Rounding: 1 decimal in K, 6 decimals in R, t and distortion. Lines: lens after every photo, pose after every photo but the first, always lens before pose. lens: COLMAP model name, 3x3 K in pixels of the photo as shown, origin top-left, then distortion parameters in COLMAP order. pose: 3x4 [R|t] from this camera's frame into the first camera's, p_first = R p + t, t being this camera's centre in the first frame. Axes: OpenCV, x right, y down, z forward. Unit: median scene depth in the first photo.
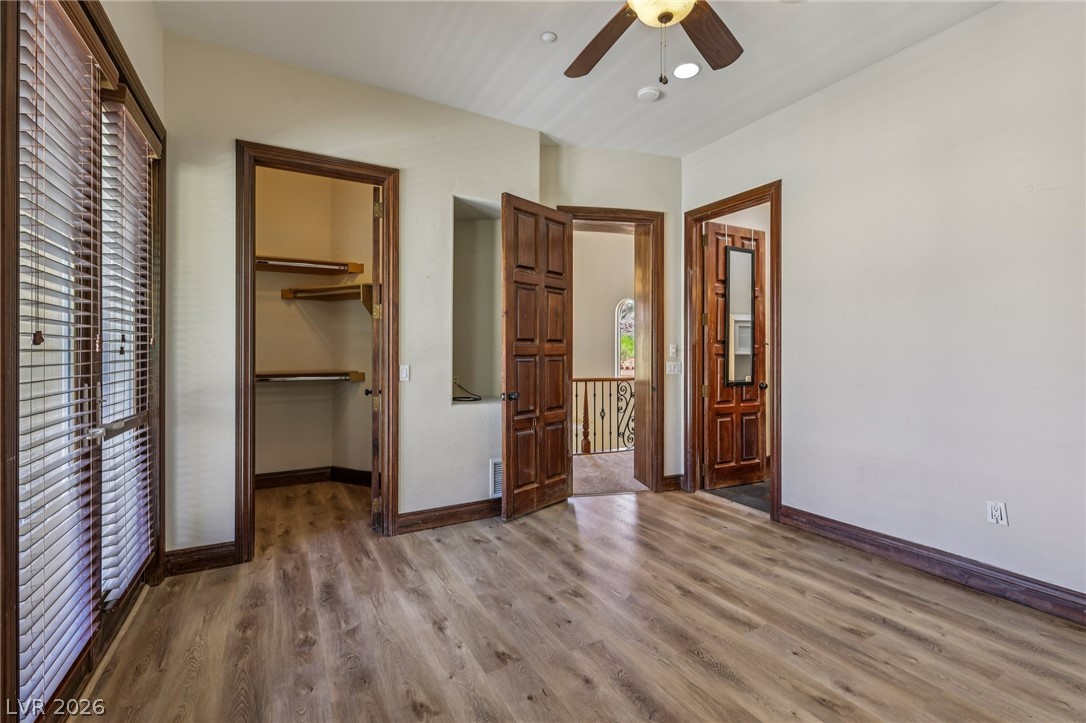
lens RADIAL K [[473.2, 0, 540.2], [0, 473.2, 357.1], [0, 0, 1]] dist [0.003193, 0.000609]
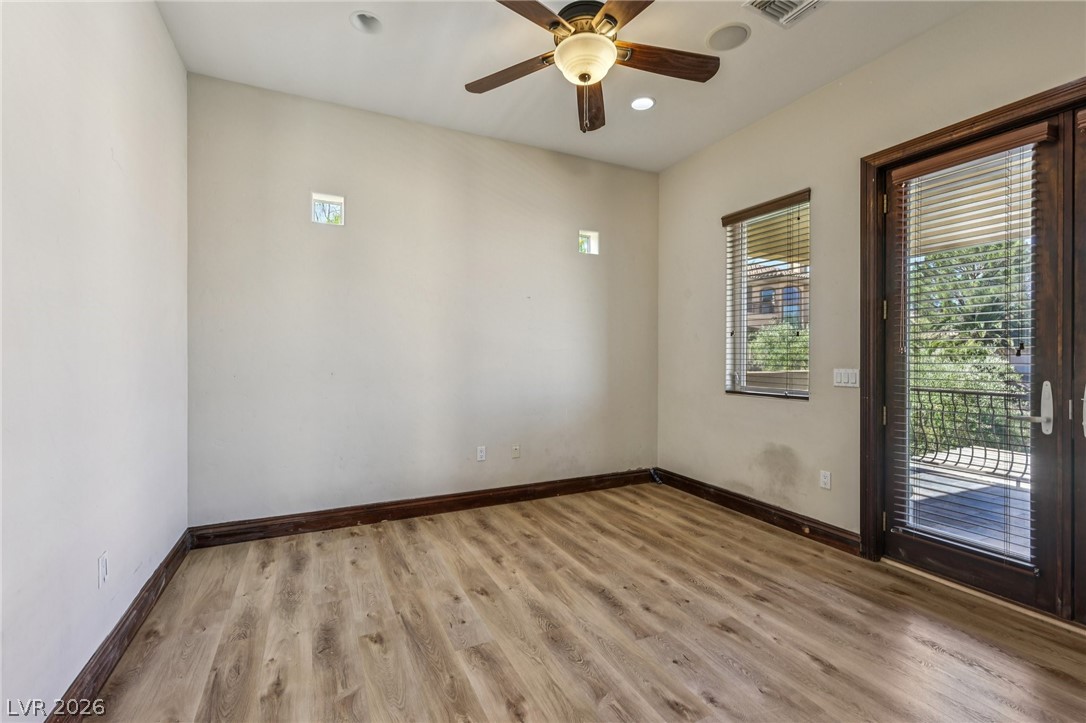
lens RADIAL K [[473.2, 0, 544.9], [0, 473.2, 357.3], [0, 0, 1]] dist [0.003193, 0.000609]
pose [[-0.998944, -0.001865, 0.045914, 0.289395], [-0.001431, 0.999954, 0.009472, -0.014187], [-0.045930, 0.009396, -0.998900, 2.070871]]
